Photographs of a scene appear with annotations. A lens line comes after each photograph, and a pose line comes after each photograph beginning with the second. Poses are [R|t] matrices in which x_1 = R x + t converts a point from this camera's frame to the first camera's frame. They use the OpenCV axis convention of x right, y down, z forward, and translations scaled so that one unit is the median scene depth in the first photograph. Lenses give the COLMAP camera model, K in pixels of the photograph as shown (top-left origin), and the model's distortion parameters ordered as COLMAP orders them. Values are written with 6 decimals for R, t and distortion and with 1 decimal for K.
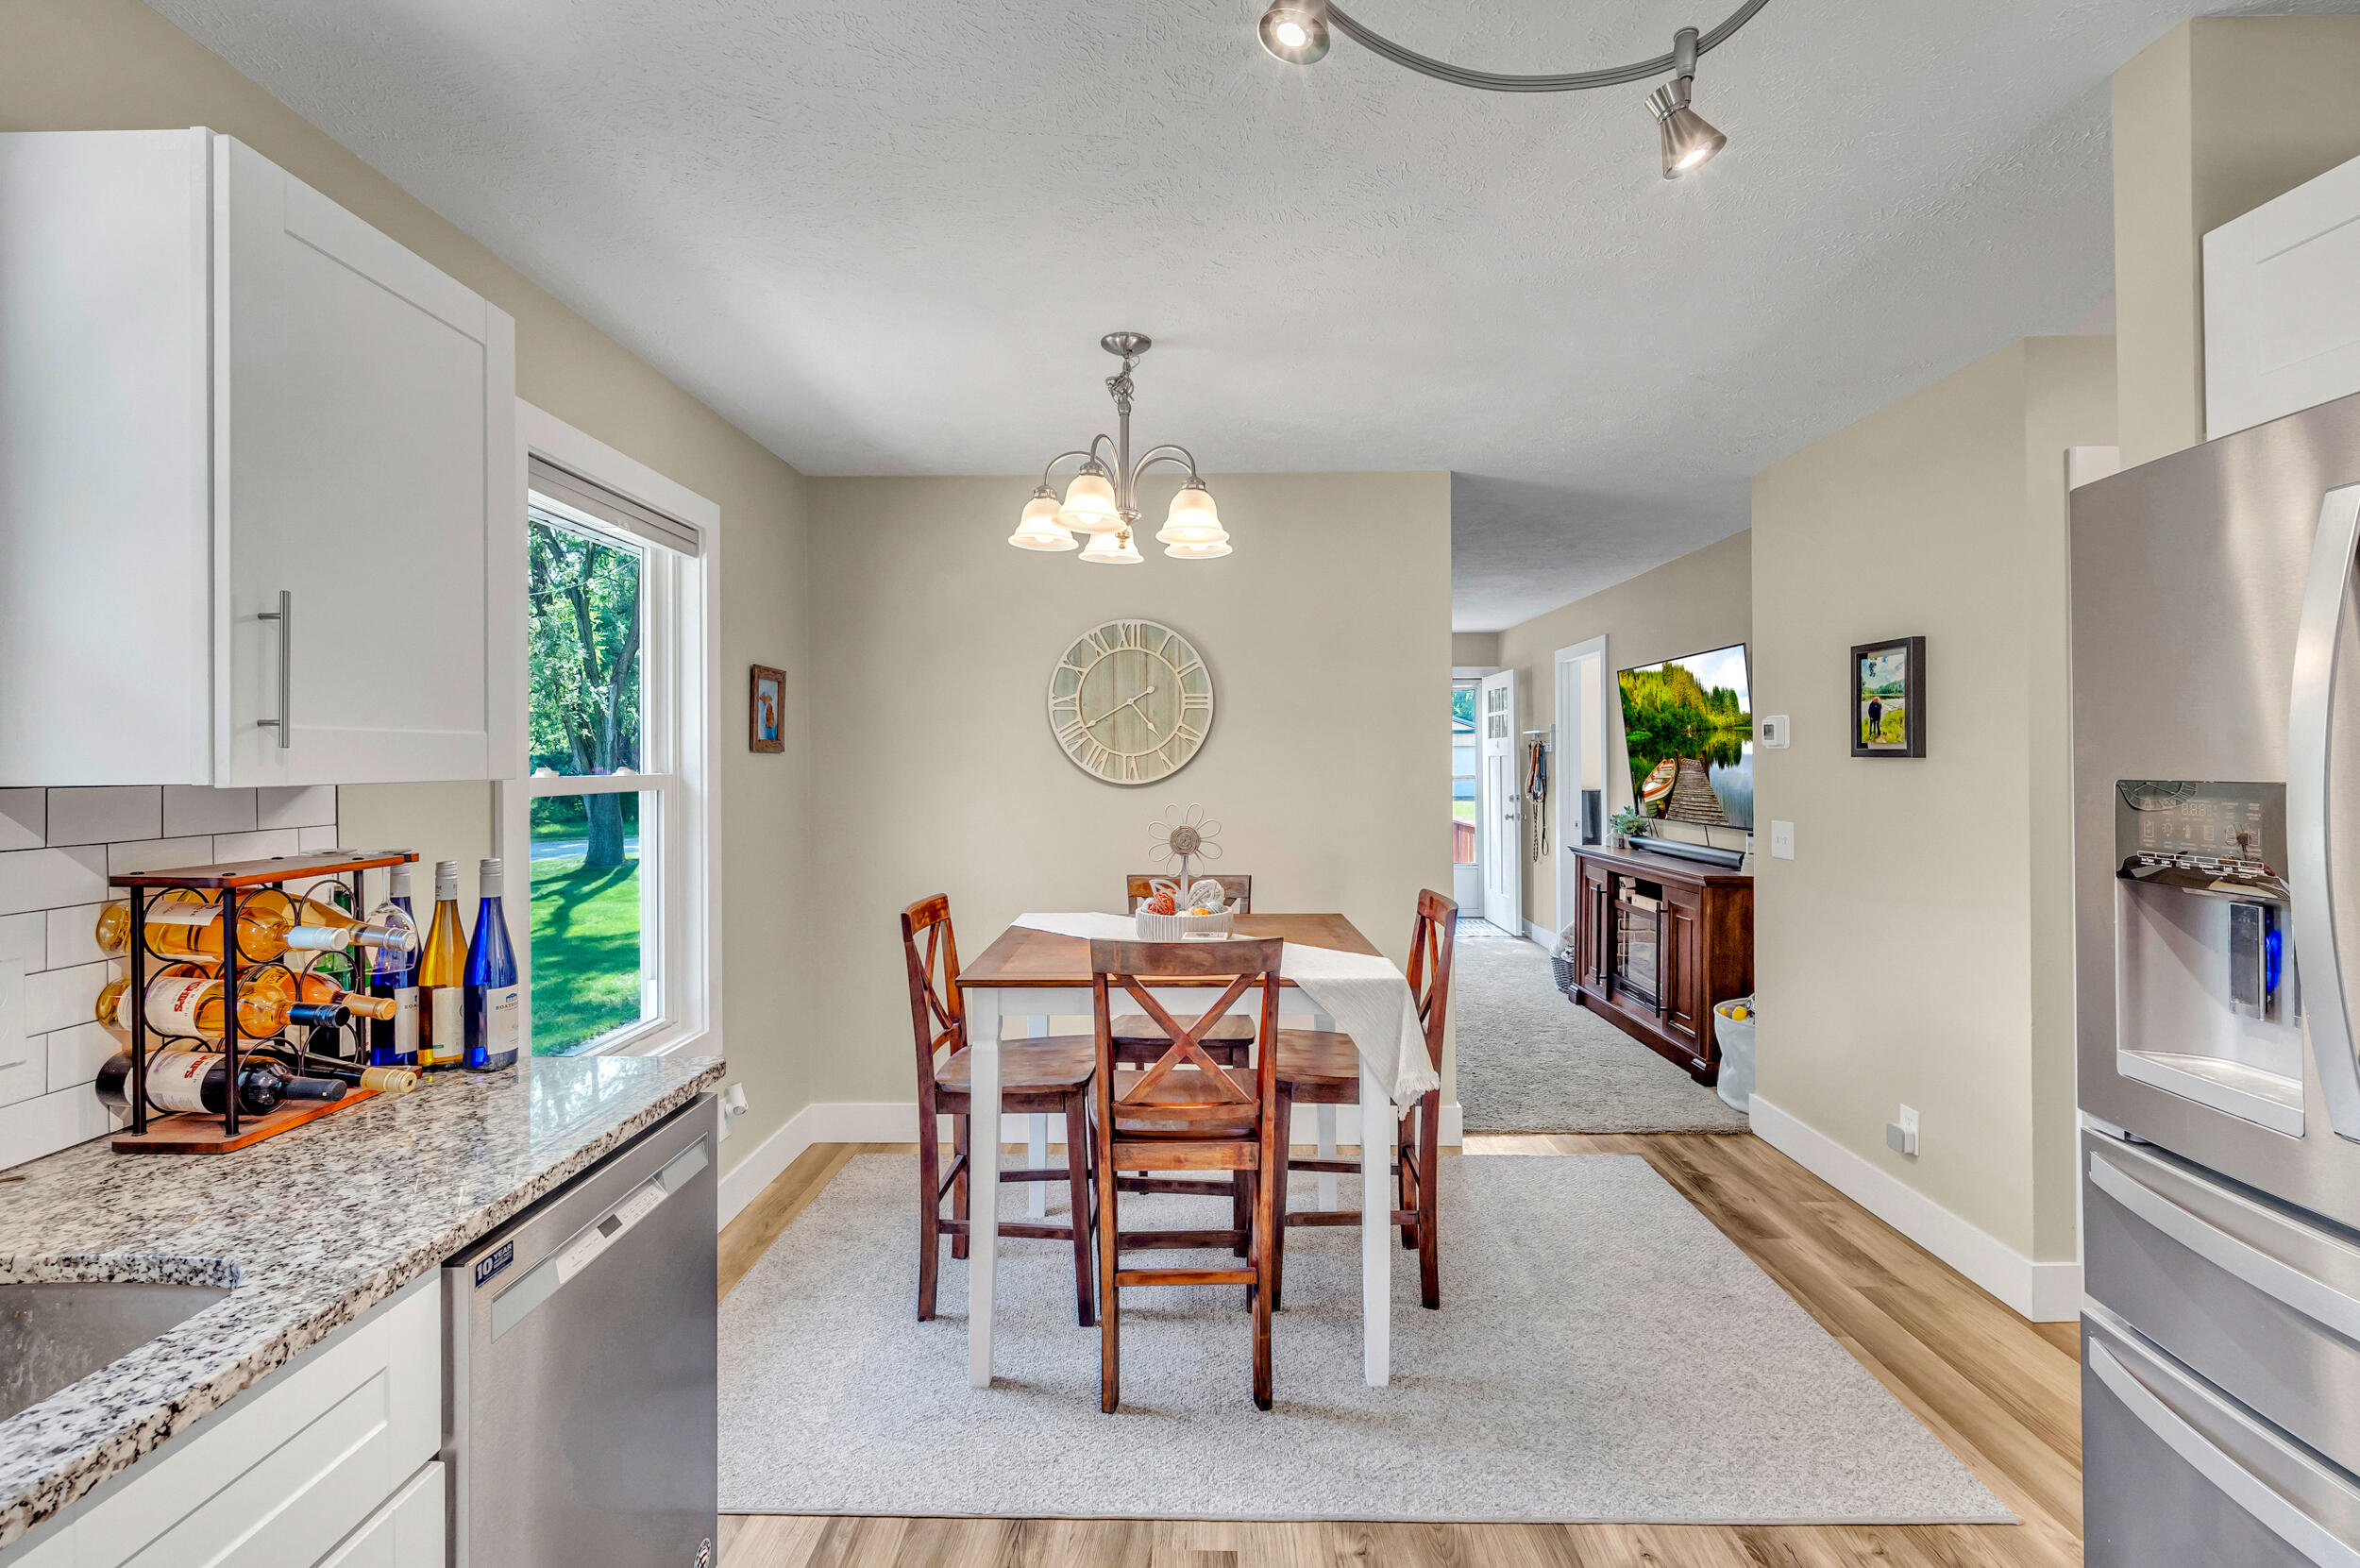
lens RADIAL K [[1085.0, 0, 1176.9], [0, 1085.0, 750.7], [0, 0, 1]] dist [-0.000320, -0.001242]
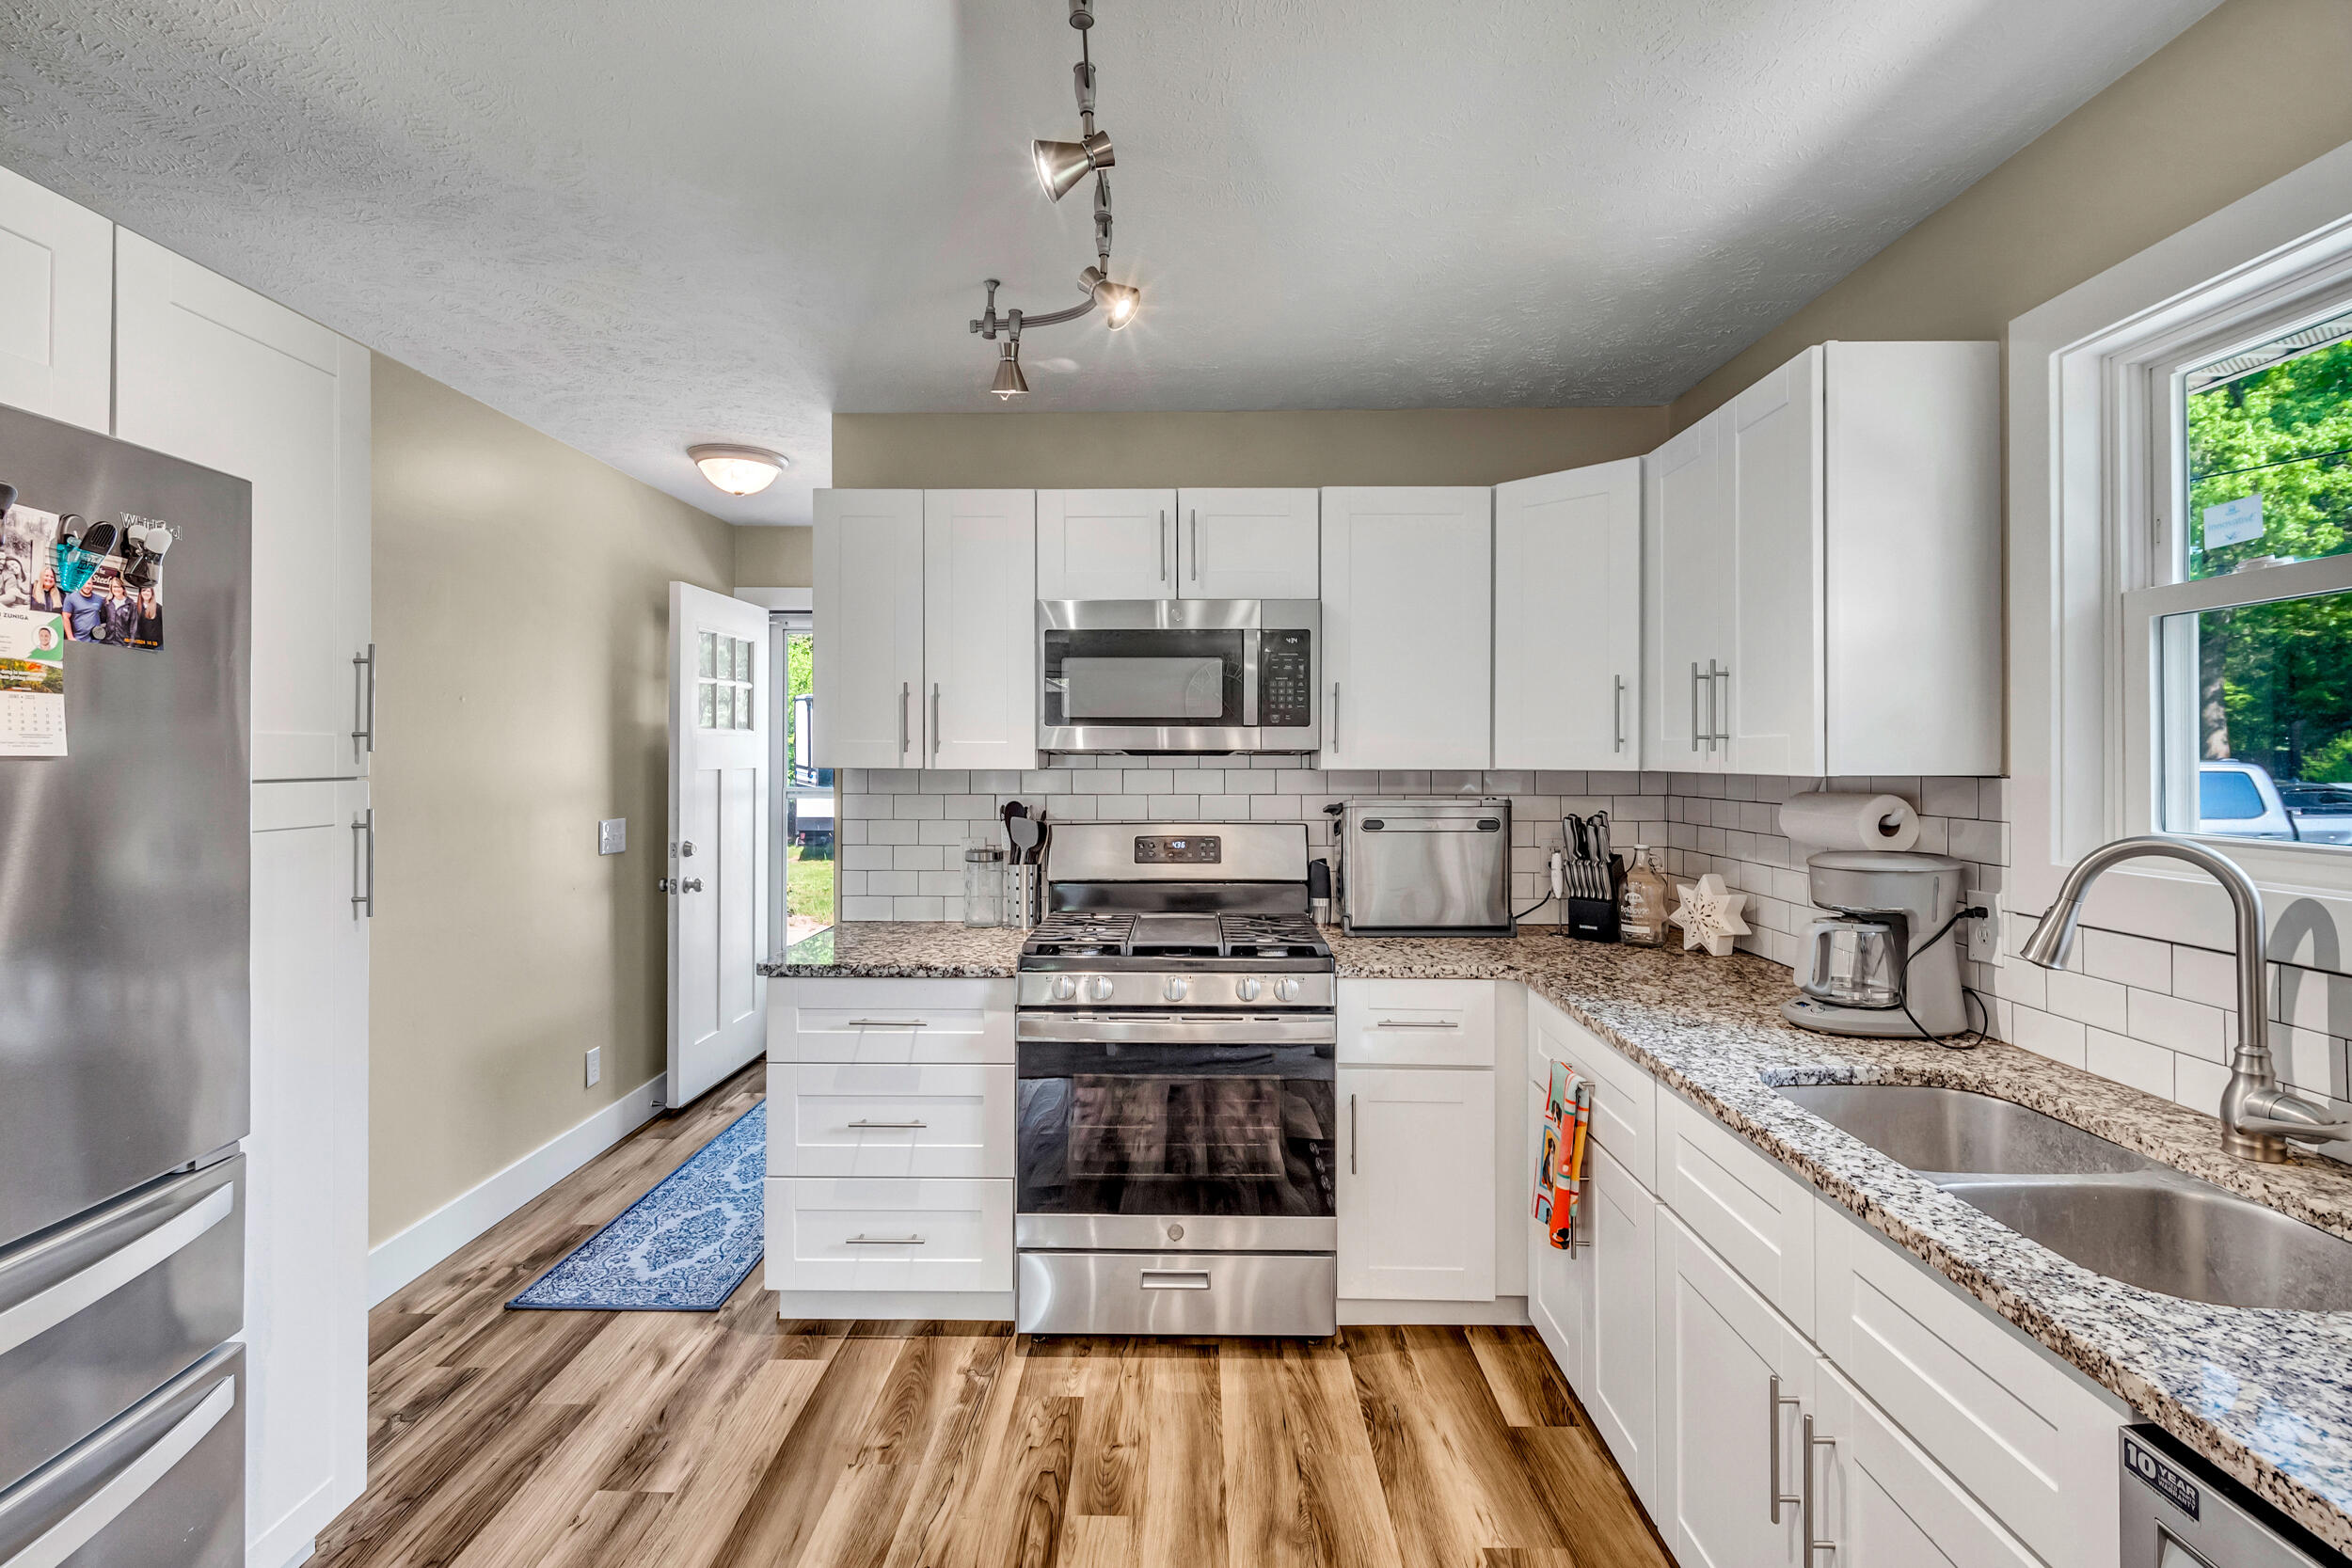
lens RADIAL K [[1062.2, 0, 1170.9], [0, 1062.2, 768.9], [0, 0, 1]] dist [0.000148, -0.001733]
pose [[-0.999969, 0.006022, -0.005160, 0.012351], [0.005996, 0.999969, 0.005007, 0.001505], [0.005190, 0.004976, -0.999974, 1.164565]]
